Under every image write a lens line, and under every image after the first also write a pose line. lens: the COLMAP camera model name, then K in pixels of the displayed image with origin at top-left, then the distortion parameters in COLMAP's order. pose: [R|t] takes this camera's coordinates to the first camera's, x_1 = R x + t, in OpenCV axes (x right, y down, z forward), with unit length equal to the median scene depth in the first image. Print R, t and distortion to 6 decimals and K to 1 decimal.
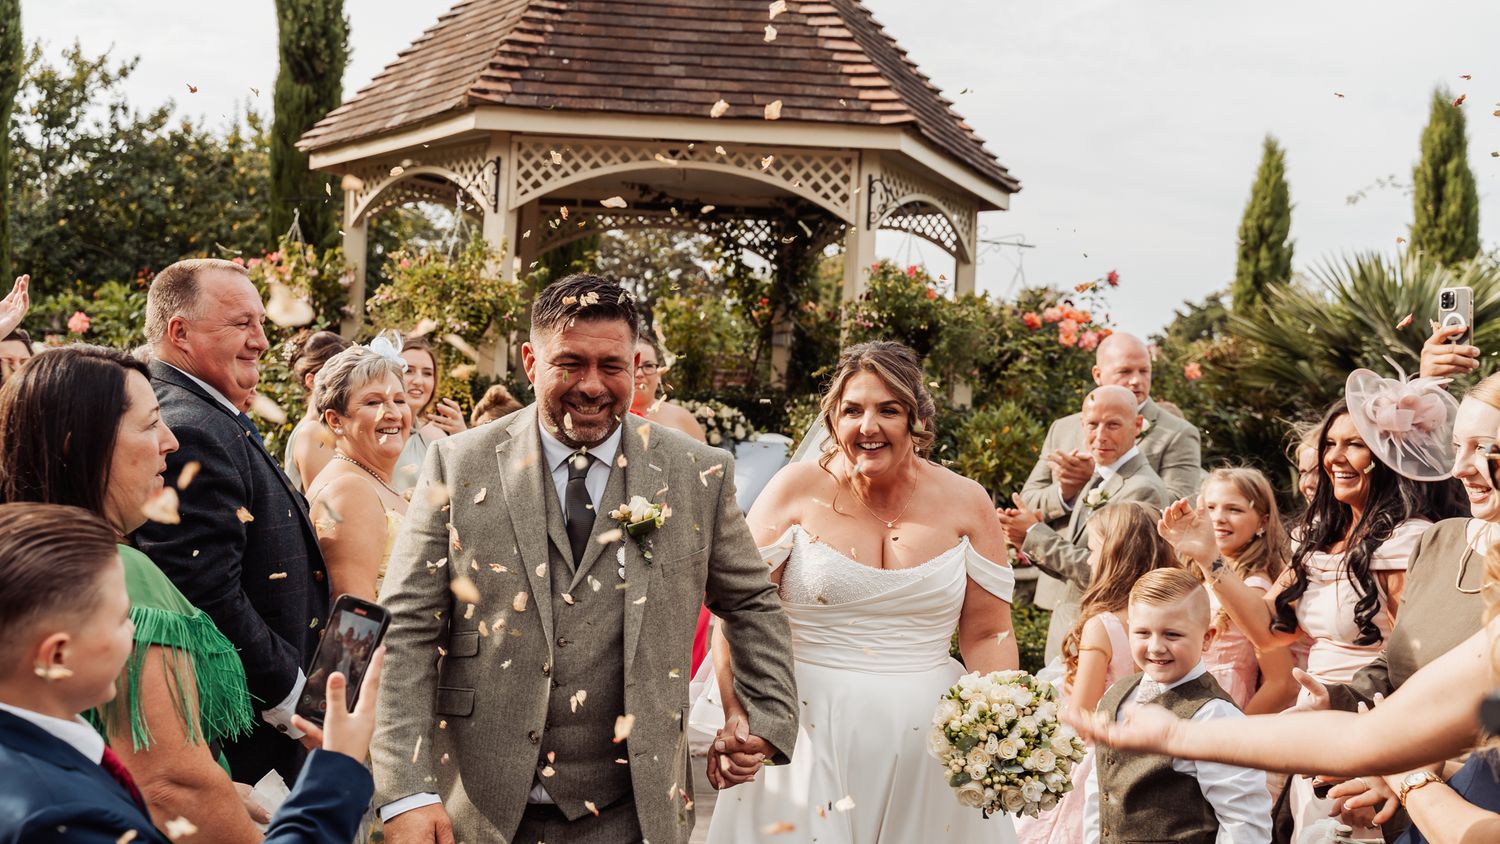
lens RADIAL K [[1590.3, 0, 750.0], [0, 1590.3, 422.0], [0, 0, 1]] dist [-0.017524, 0.008344]
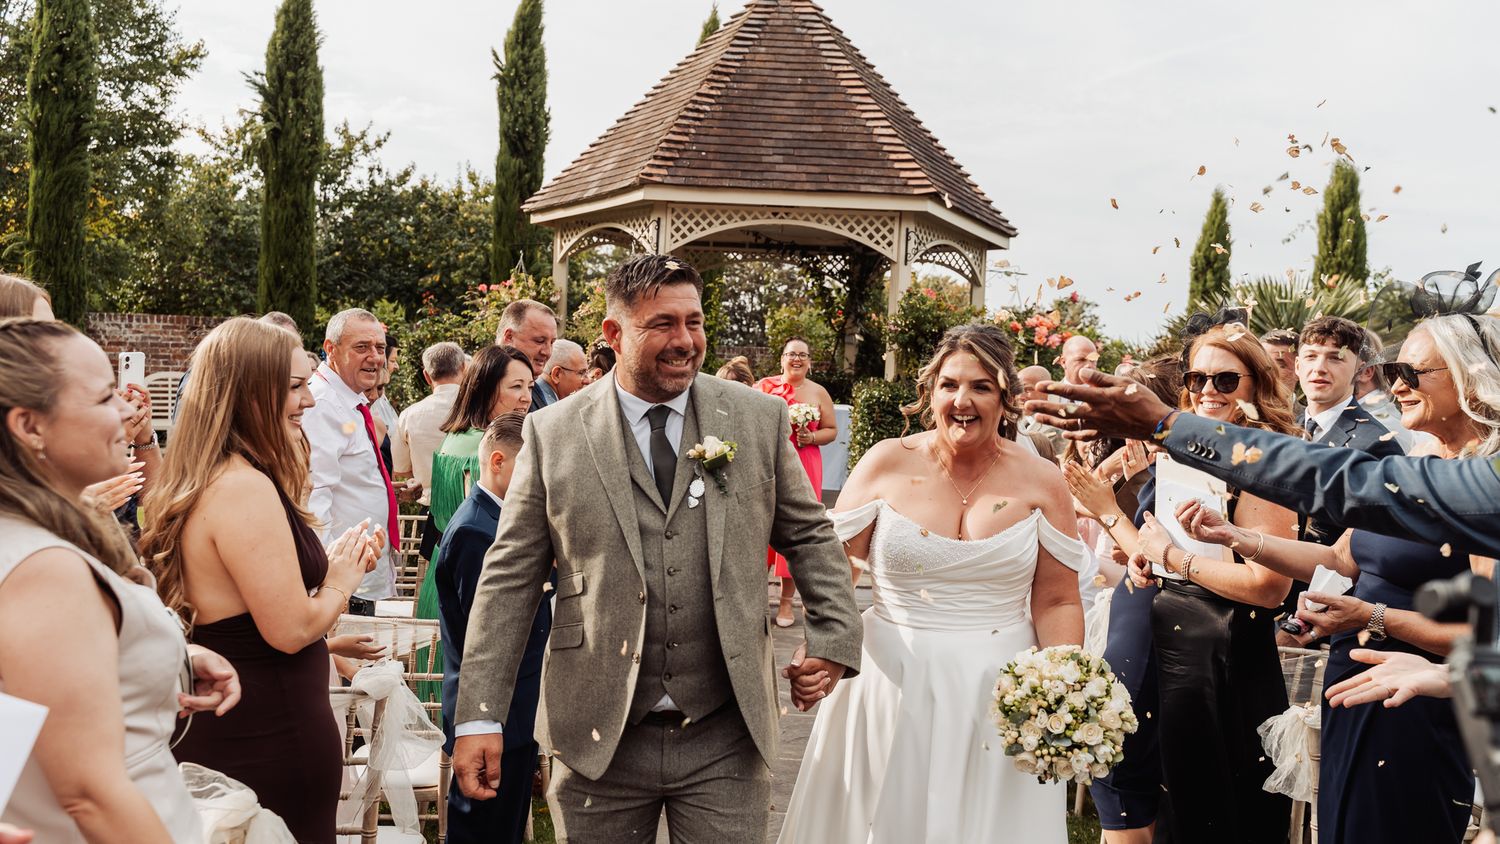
lens RADIAL K [[1358.7, 0, 750.0], [0, 1358.7, 422.0], [0, 0, 1]] dist [0.011053, 0.003450]
pose [[0.997213, 0.005233, -0.074424, 0.021719], [-0.004589, 0.999951, 0.008816, 0.013324], [0.074466, -0.008449, 0.997188, -0.245676]]
